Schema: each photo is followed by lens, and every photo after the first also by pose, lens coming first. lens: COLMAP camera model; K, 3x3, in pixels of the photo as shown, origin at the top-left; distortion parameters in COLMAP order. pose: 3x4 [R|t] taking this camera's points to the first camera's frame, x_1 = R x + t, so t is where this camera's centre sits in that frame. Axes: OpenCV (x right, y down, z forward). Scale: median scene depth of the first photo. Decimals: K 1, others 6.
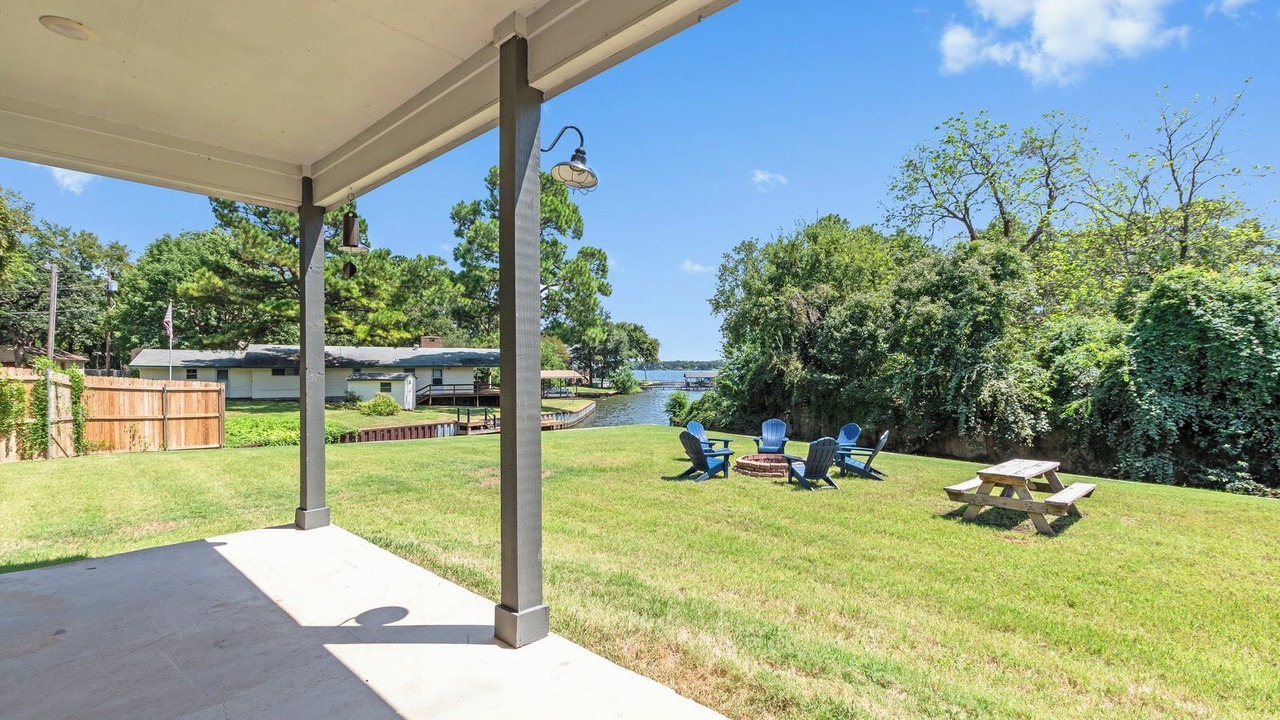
lens RADIAL K [[576.5, 0, 643.9], [0, 576.5, 357.0], [0, 0, 1]] dist [0.013181, -0.004248]
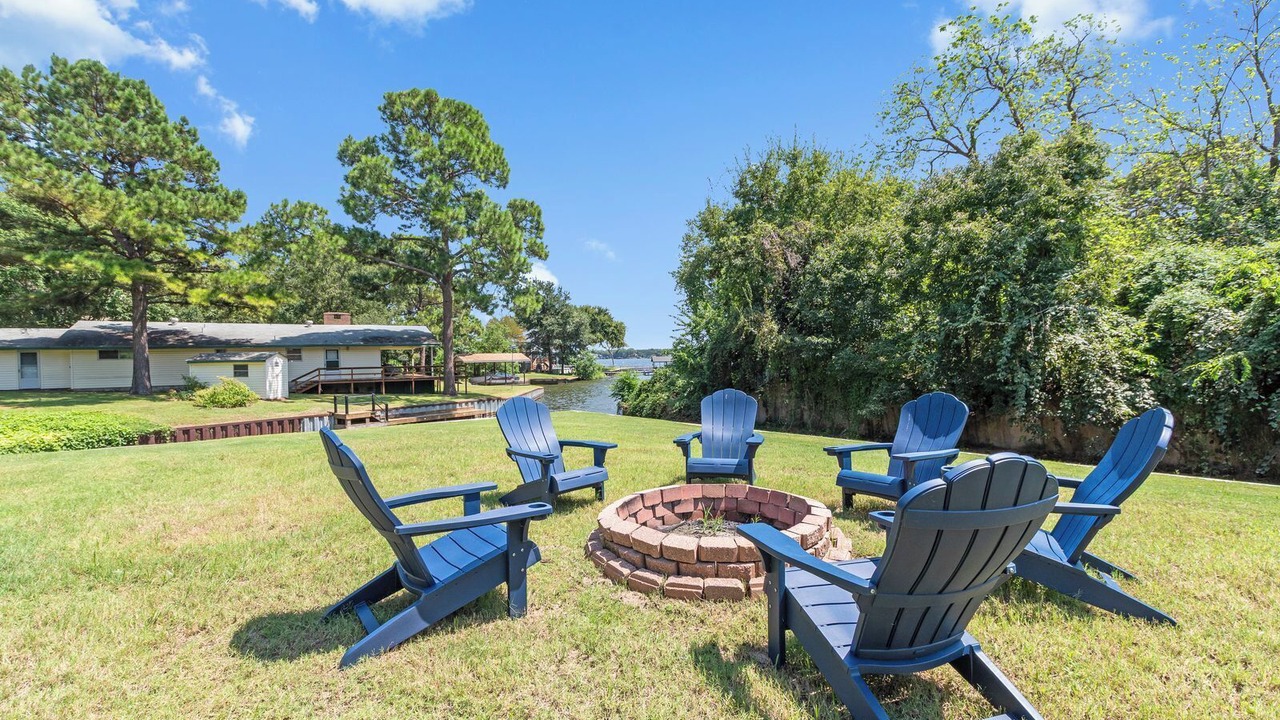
lens RADIAL K [[576.5, 0, 638.7], [0, 576.5, 354.5], [0, 0, 1]] dist [0.013181, -0.004248]
pose [[0.999126, -0.017434, 0.037995, 0.060042], [0.016804, 0.999717, 0.016841, 0.030911], [-0.038277, -0.016188, 0.999136, 0.241945]]
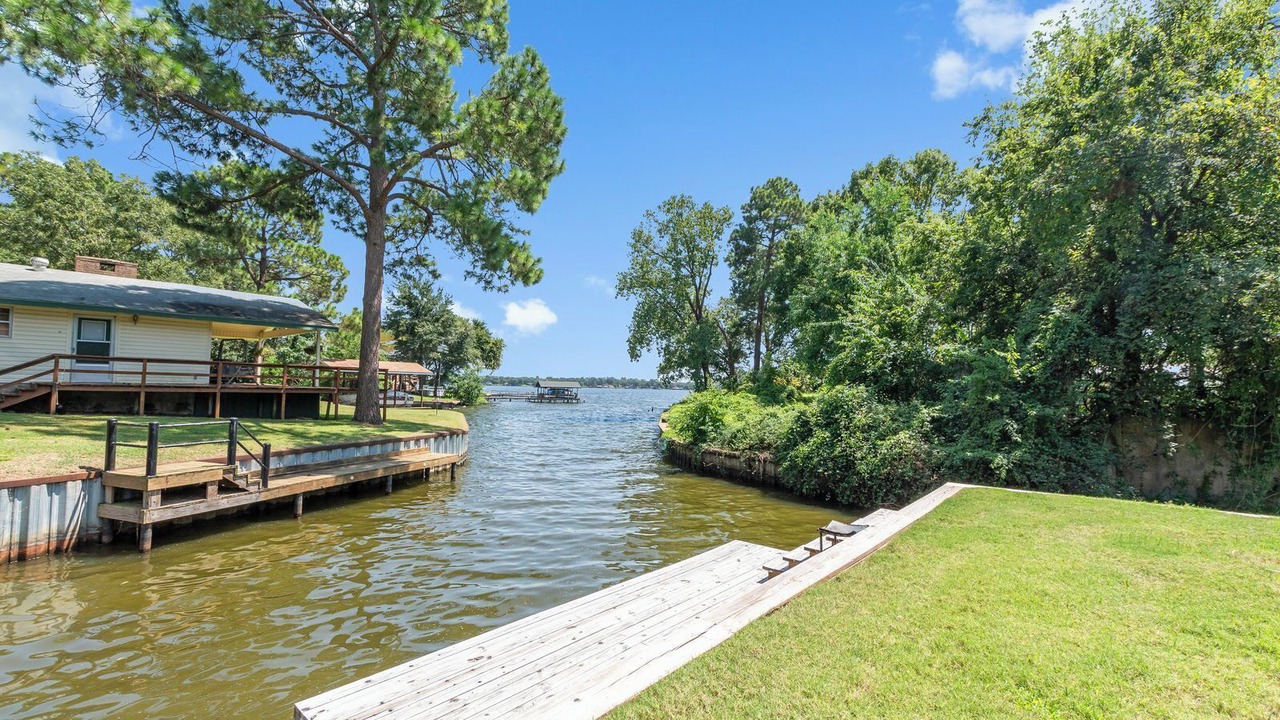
lens RADIAL K [[576.5, 0, 658.3], [0, 576.5, 362.3], [0, 0, 1]] dist [0.013181, -0.004248]
pose [[0.941924, 0.042069, 0.333179, -0.191376], [-0.035880, 0.999051, -0.024710, 0.065528], [-0.333903, 0.011320, 0.942540, 0.732716]]
